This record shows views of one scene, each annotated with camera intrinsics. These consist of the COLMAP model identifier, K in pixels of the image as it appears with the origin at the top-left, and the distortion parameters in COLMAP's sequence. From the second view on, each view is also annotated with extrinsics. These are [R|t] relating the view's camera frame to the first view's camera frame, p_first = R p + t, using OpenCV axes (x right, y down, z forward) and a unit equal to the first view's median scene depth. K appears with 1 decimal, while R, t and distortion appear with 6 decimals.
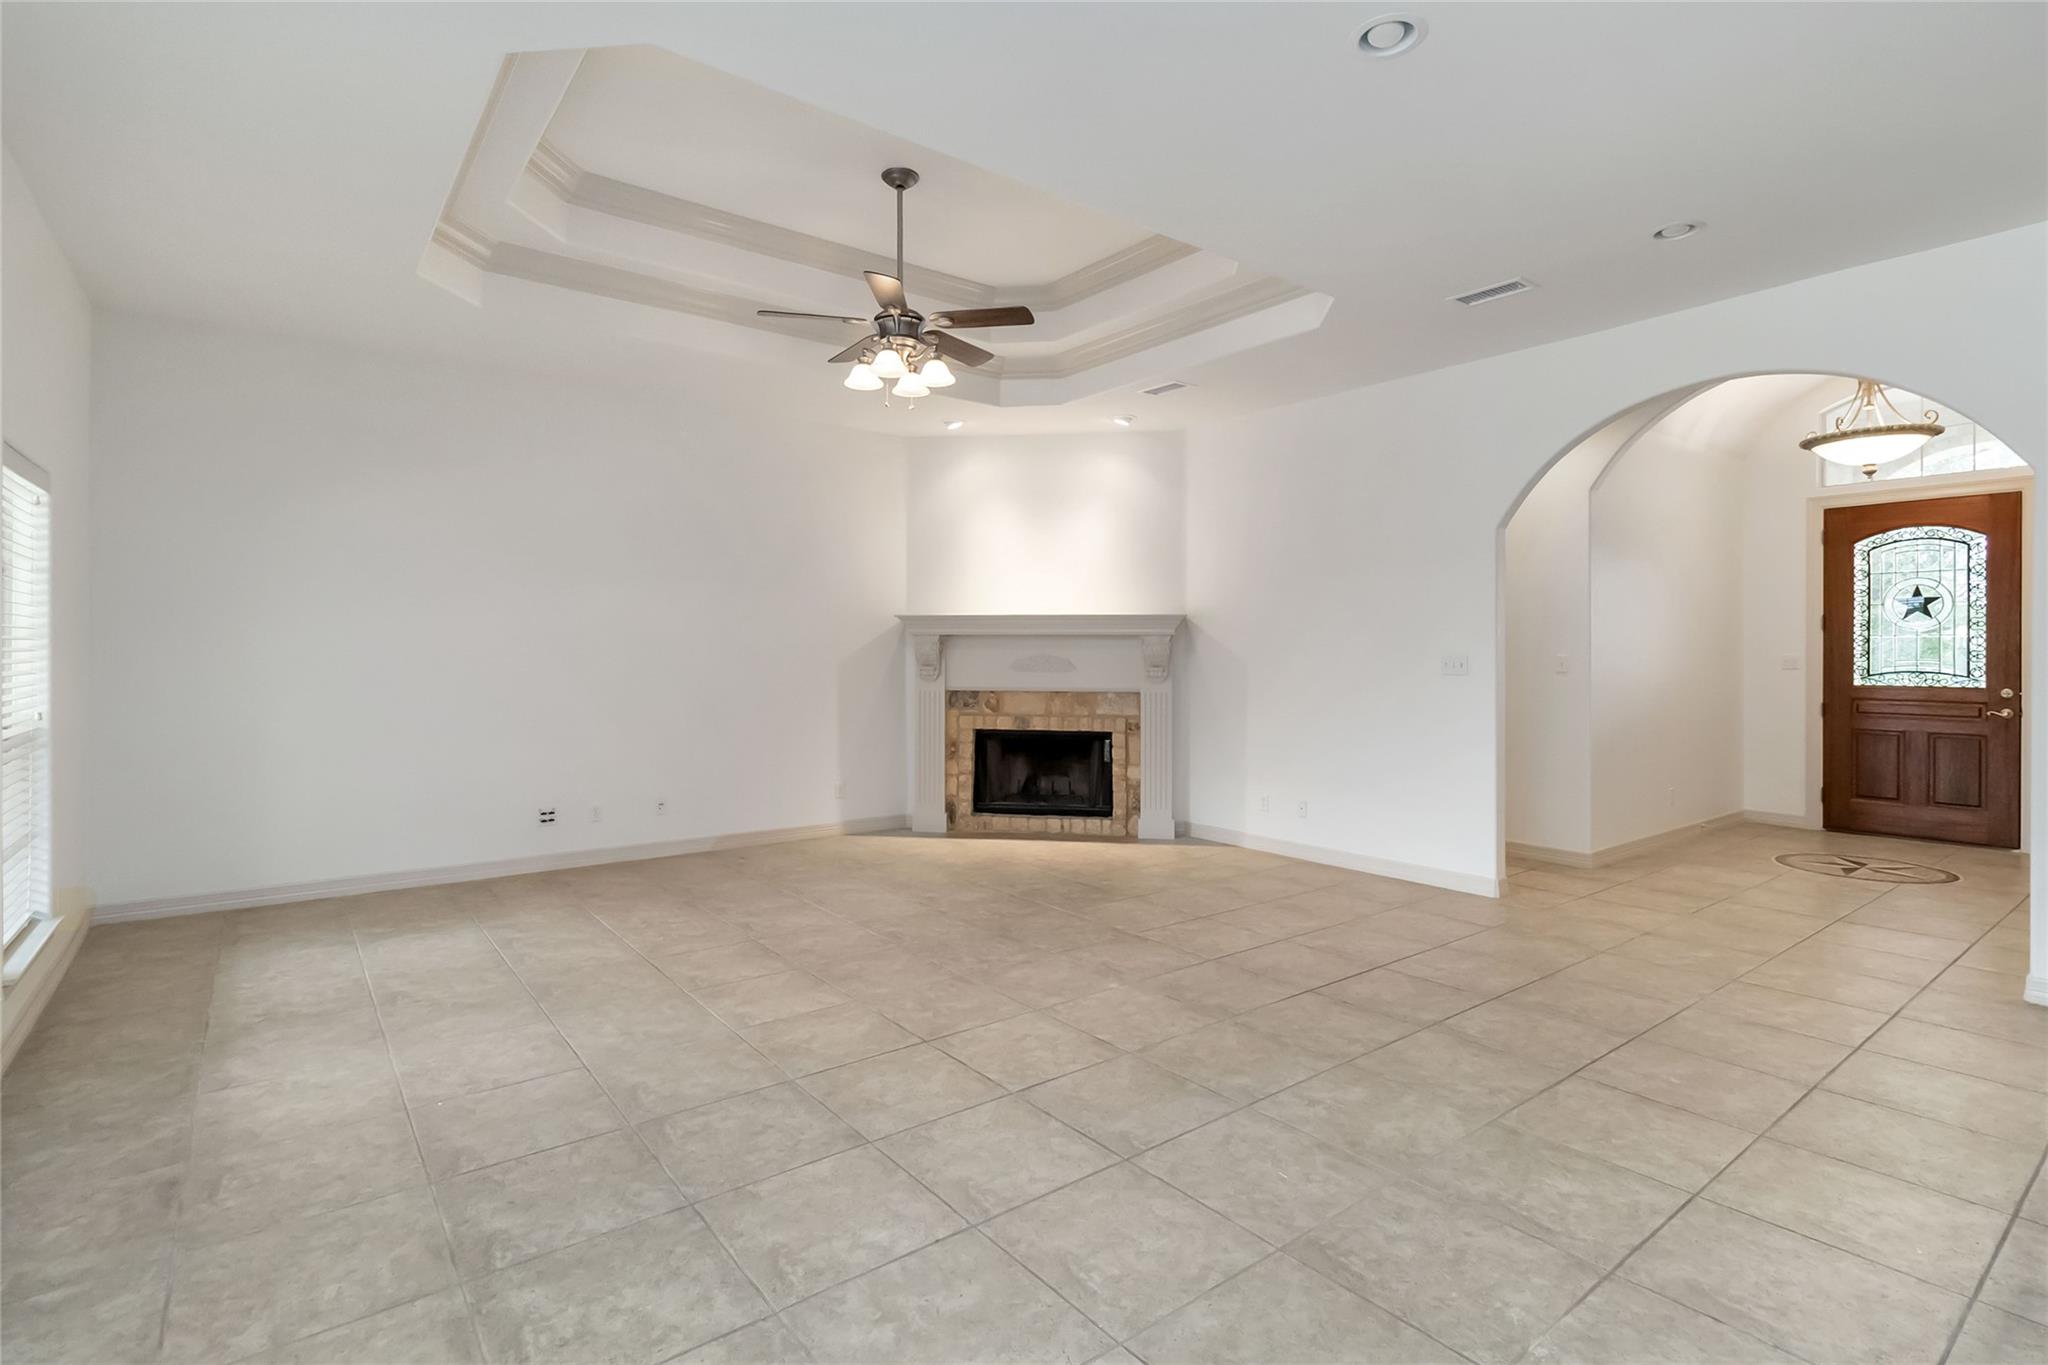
lens RADIAL K [[975.7, 0, 1014.6], [0, 975.7, 642.3], [0, 0, 1]] dist [0.002068, -0.000085]
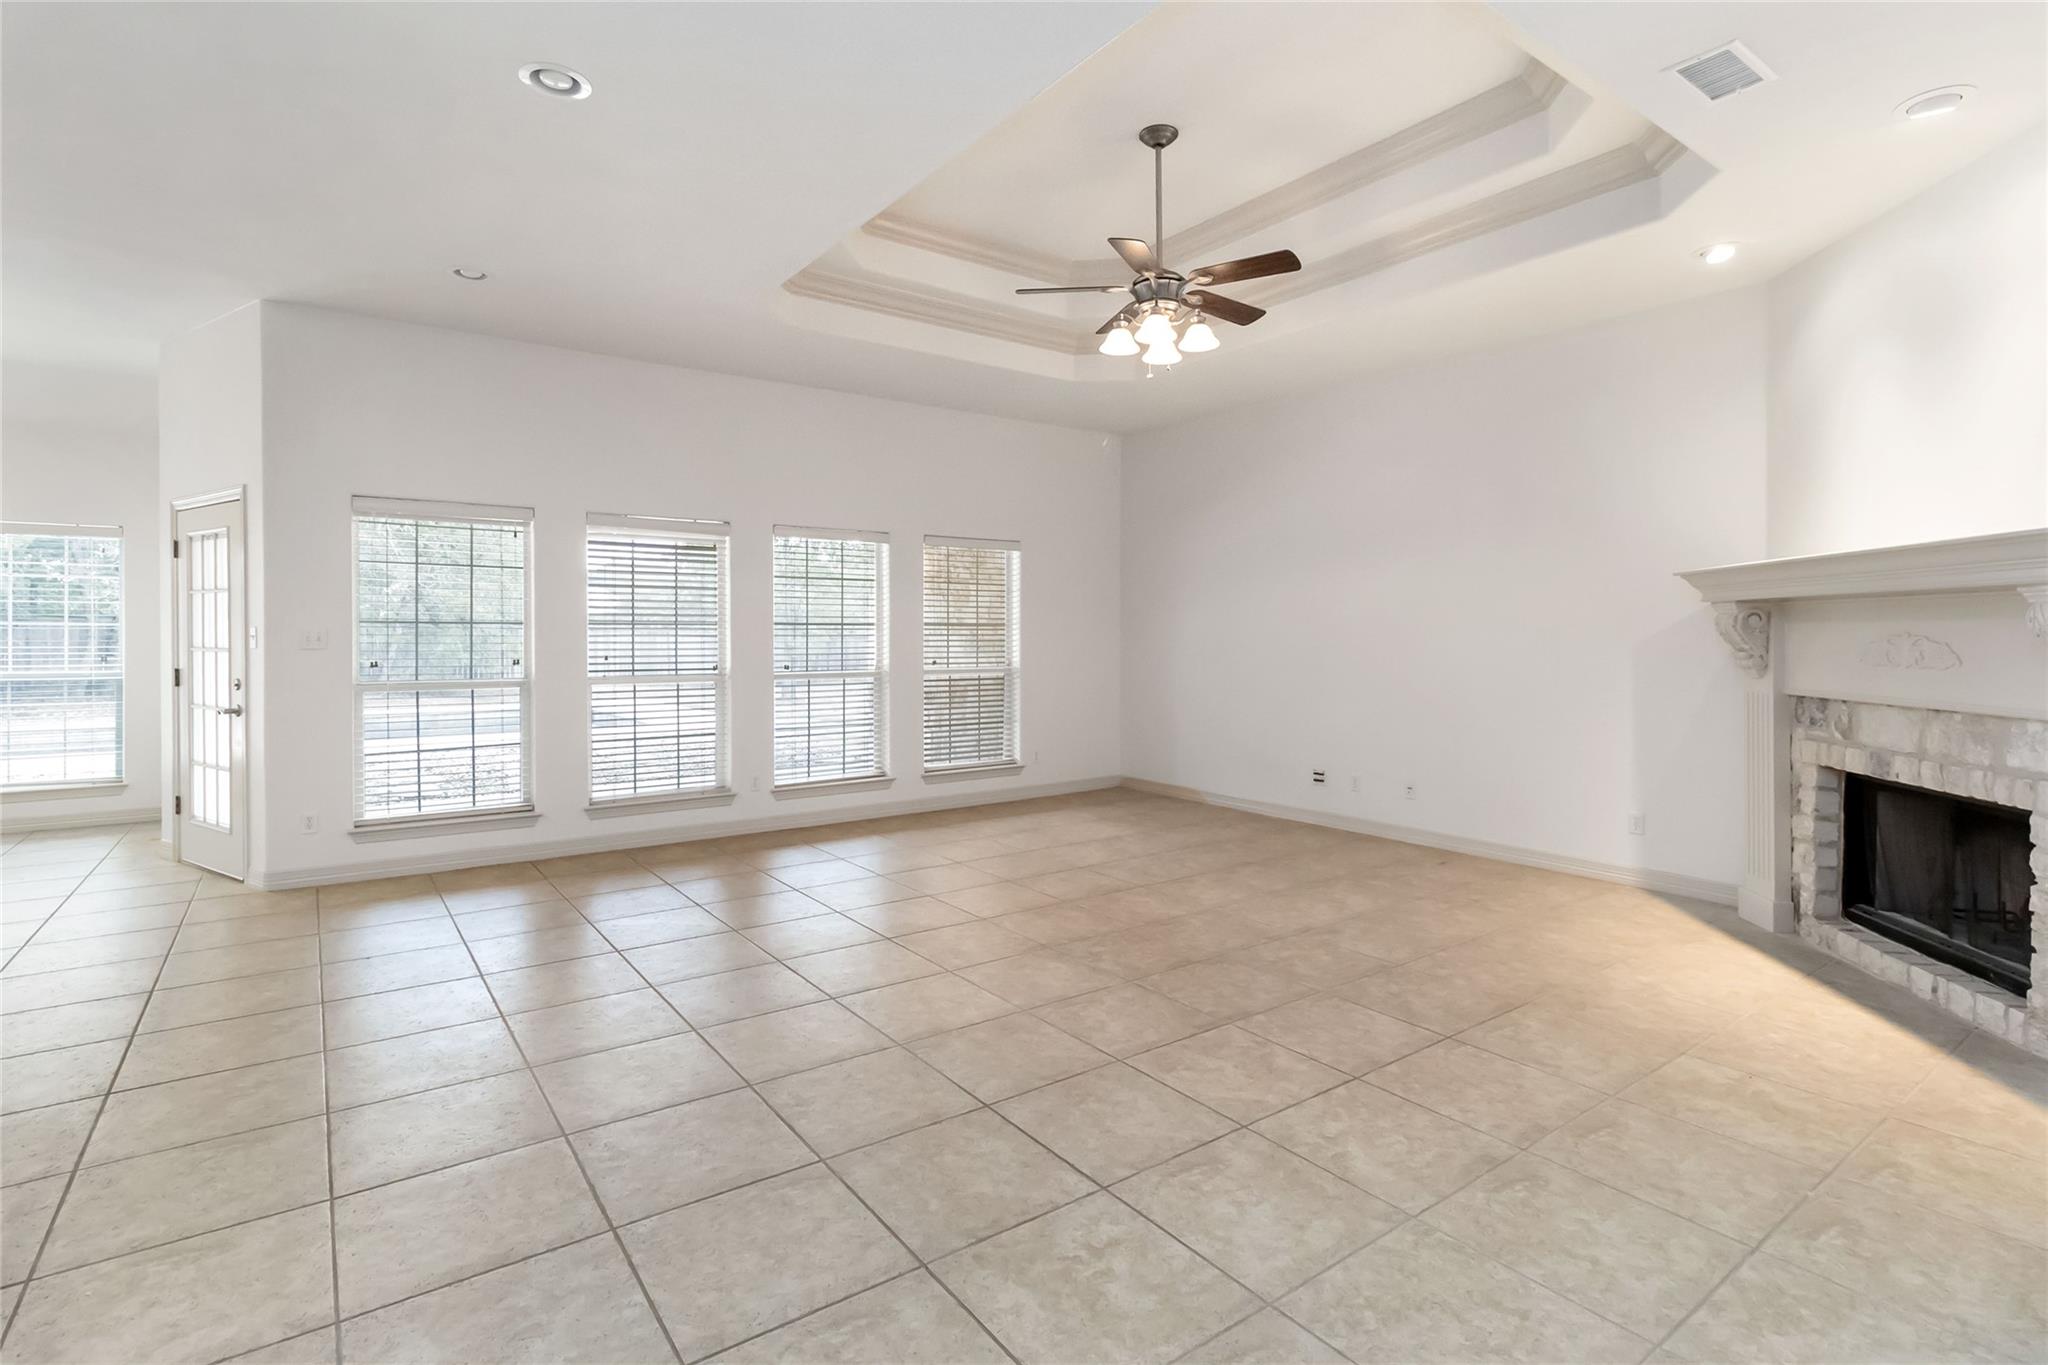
lens RADIAL K [[975.3, 0, 1023.9], [0, 975.3, 633.9], [0, 0, 1]] dist [0.000947, 0.000562]
pose [[-0.019981, -0.002406, -0.999797, 0.546818], [0.007142, 0.999971, -0.002550, 0.011460], [0.999775, -0.007192, -0.019963, 0.569267]]
